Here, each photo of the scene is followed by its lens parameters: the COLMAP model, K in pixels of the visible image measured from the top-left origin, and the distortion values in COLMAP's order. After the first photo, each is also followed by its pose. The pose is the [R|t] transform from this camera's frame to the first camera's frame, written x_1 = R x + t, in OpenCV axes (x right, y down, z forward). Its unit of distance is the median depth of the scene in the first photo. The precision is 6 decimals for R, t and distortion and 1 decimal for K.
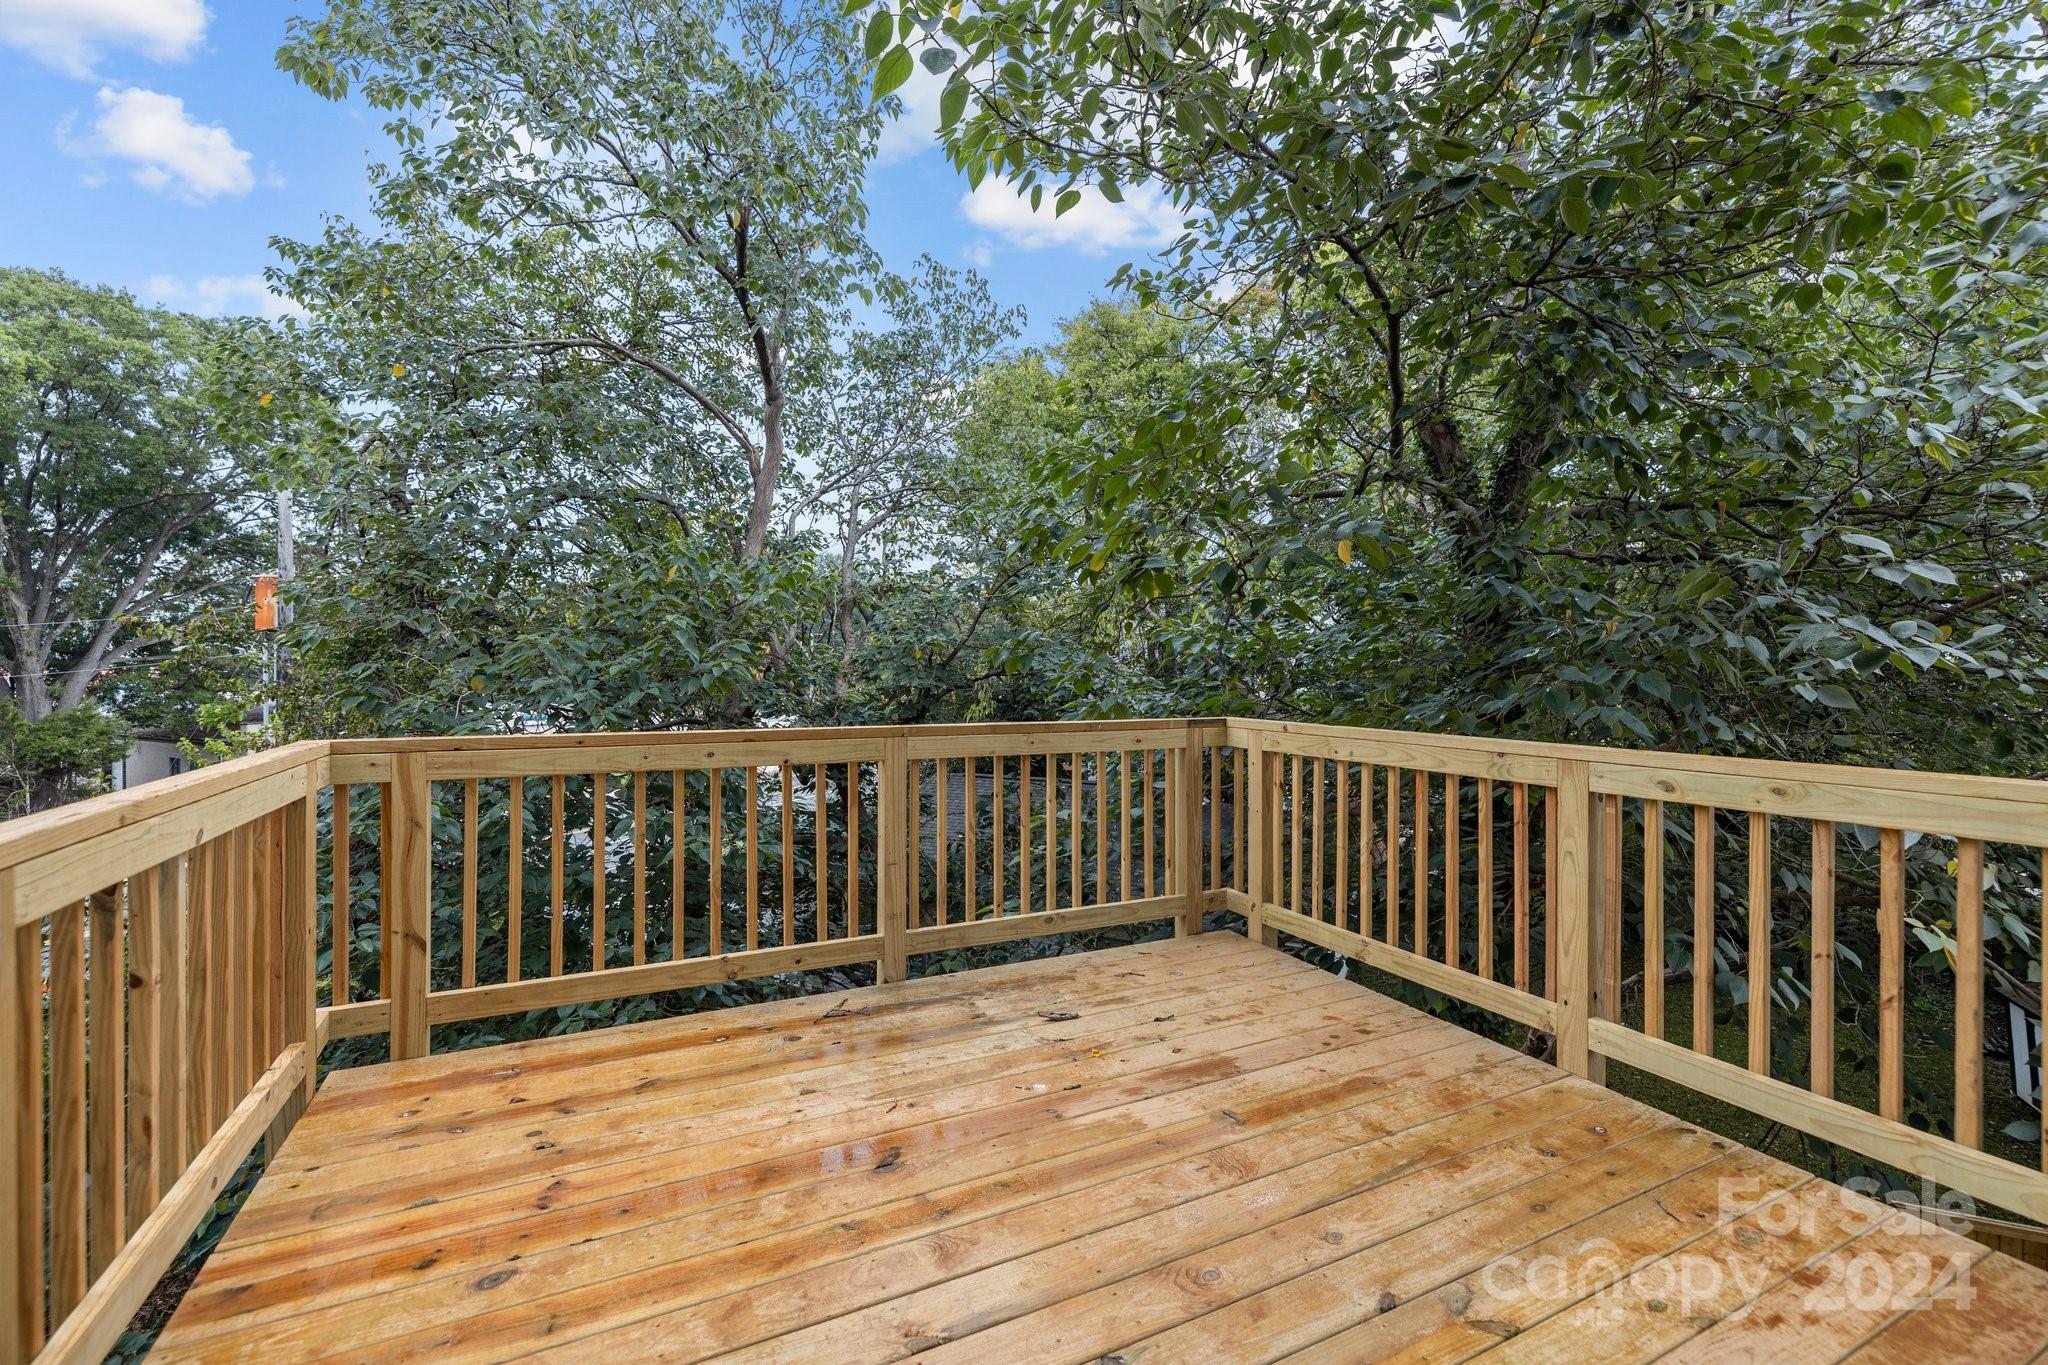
lens RADIAL K [[864.7, 0, 1026.0], [0, 864.7, 677.6], [0, 0, 1]] dist [0.000672, 0.000030]
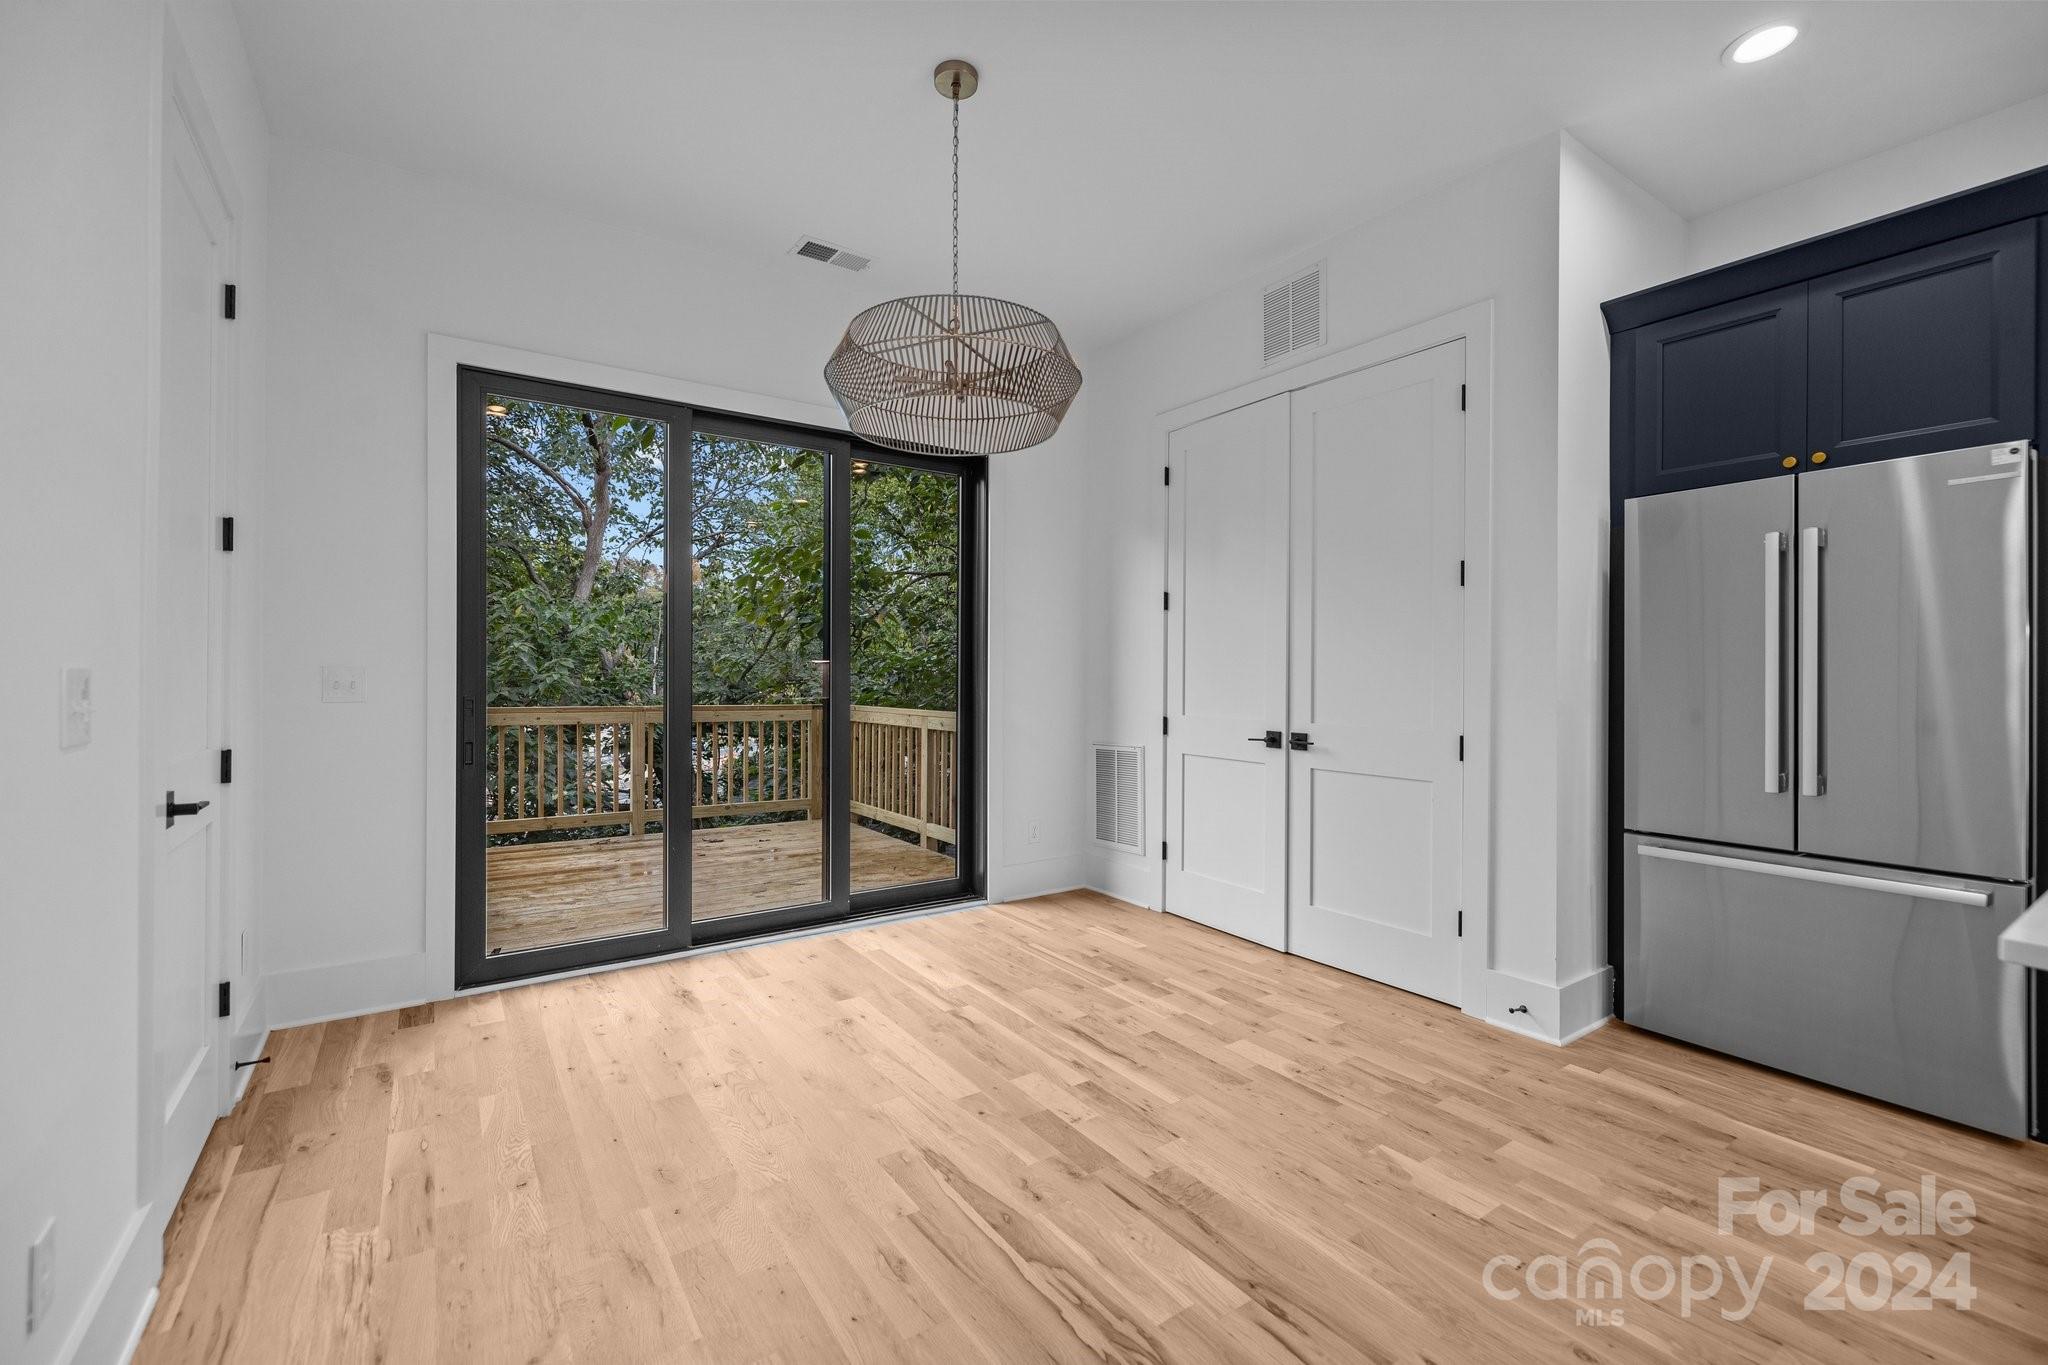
lens RADIAL K [[864.7, 0, 1022.2], [0, 864.7, 678.0], [0, 0, 1]] dist [0.000672, 0.000030]
pose [[0.989879, 0.000425, 0.141910, 0.204024], [0.001305, 0.999926, -0.012098, 0.006872], [-0.141905, 0.012161, 0.989806, -0.510020]]
